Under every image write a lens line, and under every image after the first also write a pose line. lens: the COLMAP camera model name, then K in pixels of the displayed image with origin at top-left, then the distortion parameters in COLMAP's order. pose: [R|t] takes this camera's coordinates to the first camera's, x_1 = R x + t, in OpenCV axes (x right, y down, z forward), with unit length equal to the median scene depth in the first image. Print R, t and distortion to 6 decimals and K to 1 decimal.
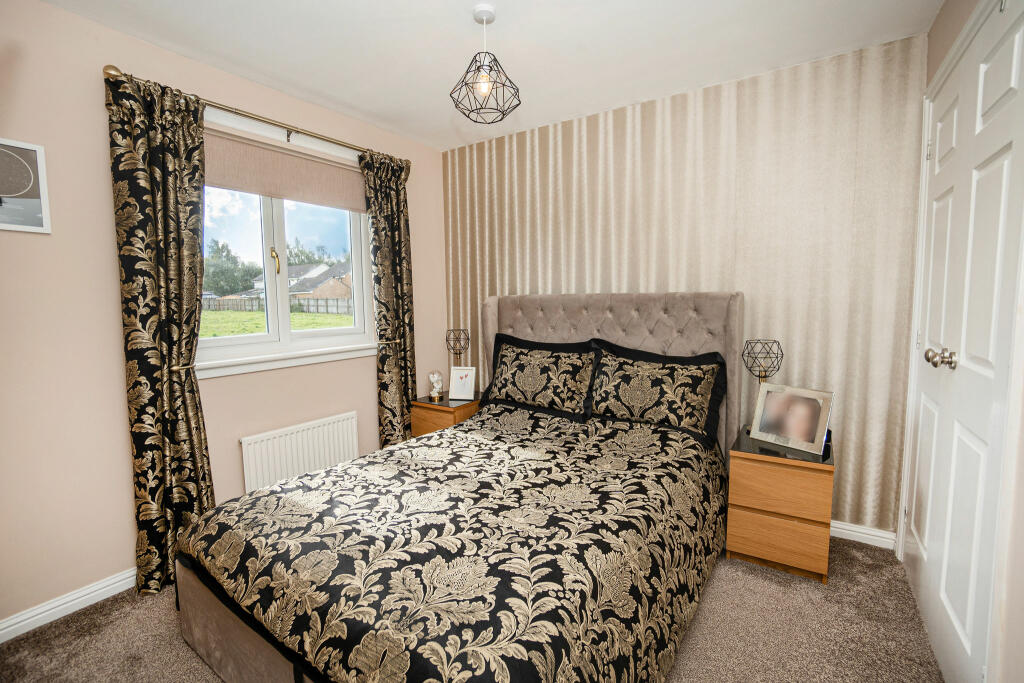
lens RADIAL K [[446.9, 0, 511.7], [0, 446.9, 341.6], [0, 0, 1]] dist [-0.036078, 0.001872]
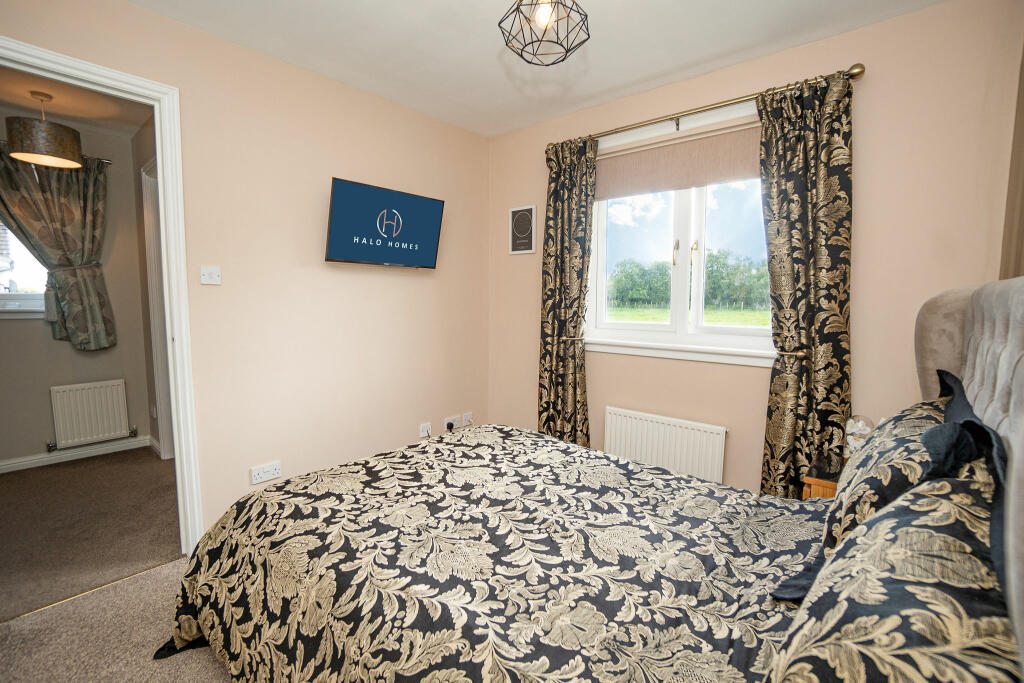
lens RADIAL K [[446.9, 0, 508.1], [0, 446.9, 337.8], [0, 0, 1]] dist [-0.036078, 0.001872]
pose [[-0.124248, 0.098171, -0.987383, 0.735037], [-0.095876, 0.989250, 0.110421, -0.090155], [0.987608, 0.108386, -0.113500, 1.036473]]
